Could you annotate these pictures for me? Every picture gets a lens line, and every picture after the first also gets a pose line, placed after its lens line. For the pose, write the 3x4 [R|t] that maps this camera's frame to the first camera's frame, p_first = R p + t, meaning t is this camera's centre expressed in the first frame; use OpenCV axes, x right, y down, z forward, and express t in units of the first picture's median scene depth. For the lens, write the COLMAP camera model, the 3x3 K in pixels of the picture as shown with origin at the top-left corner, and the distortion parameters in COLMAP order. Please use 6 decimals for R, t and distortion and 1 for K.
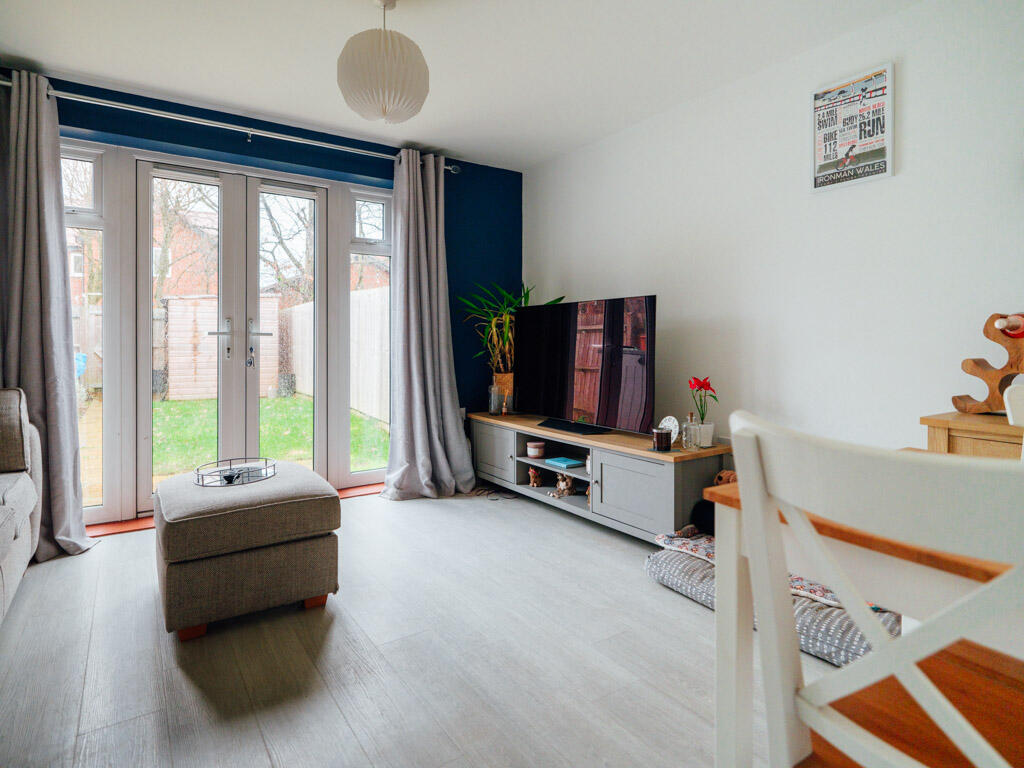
lens RADIAL K [[560.0, 0, 508.7], [0, 560.0, 346.9], [0, 0, 1]] dist [-0.004445, -0.001688]
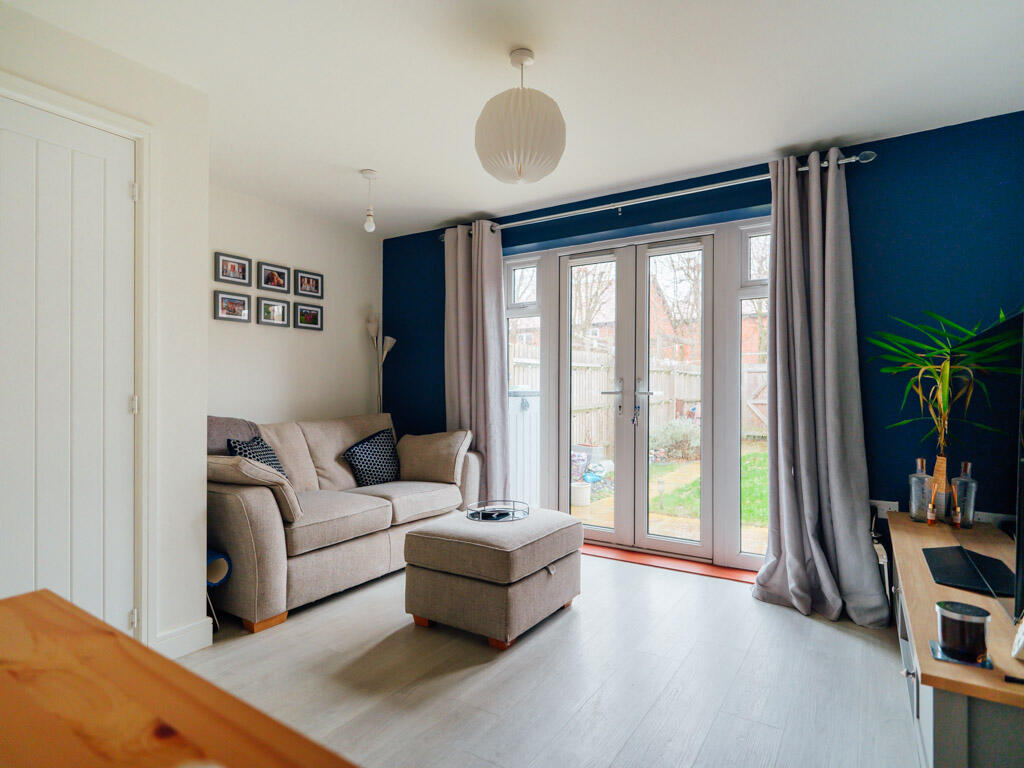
lens RADIAL K [[558.9, 0, 509.2], [0, 558.9, 390.2], [0, 0, 1]] dist [0.000633, -0.000568]
pose [[0.397884, -0.002813, -0.917431, 0.440107], [-0.010763, 0.999912, -0.007734, -0.019056], [0.917372, 0.012951, 0.397819, 0.381831]]
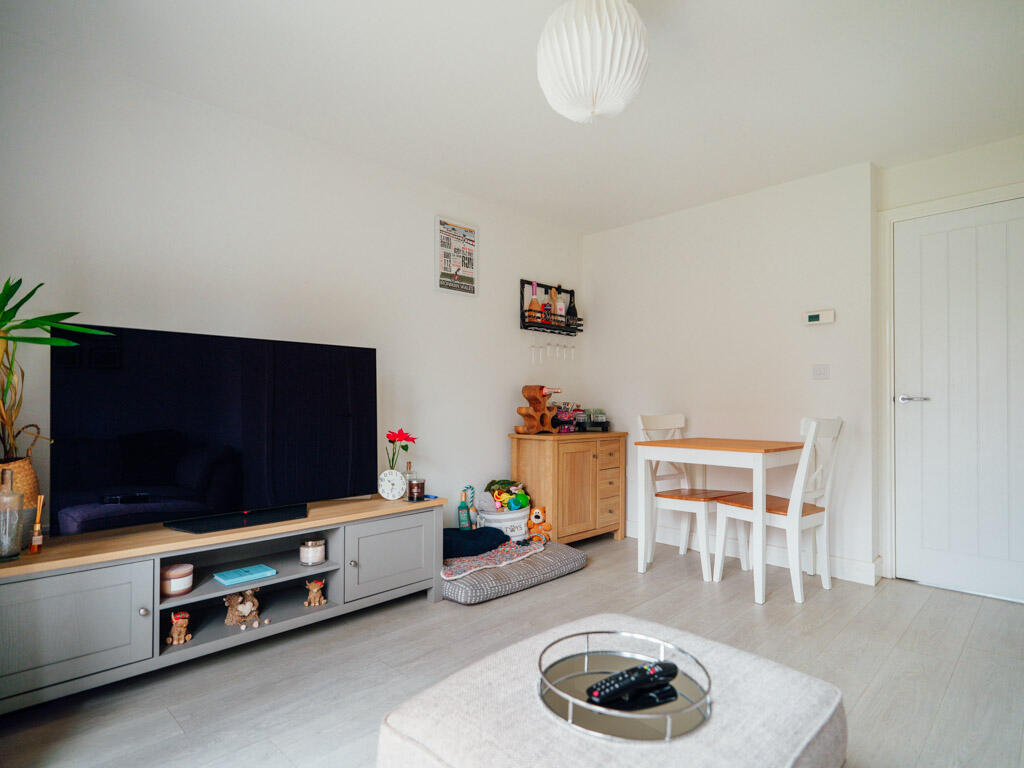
lens RADIAL K [[558.9, 0, 509.2], [0, 558.9, 390.2], [0, 0, 1]] dist [0.000633, -0.000568]
pose [[-0.193036, 0.013638, 0.981097, -0.622481], [0.000631, 0.999905, -0.013776, -0.006387], [-0.981191, -0.002040, -0.193027, 0.807436]]
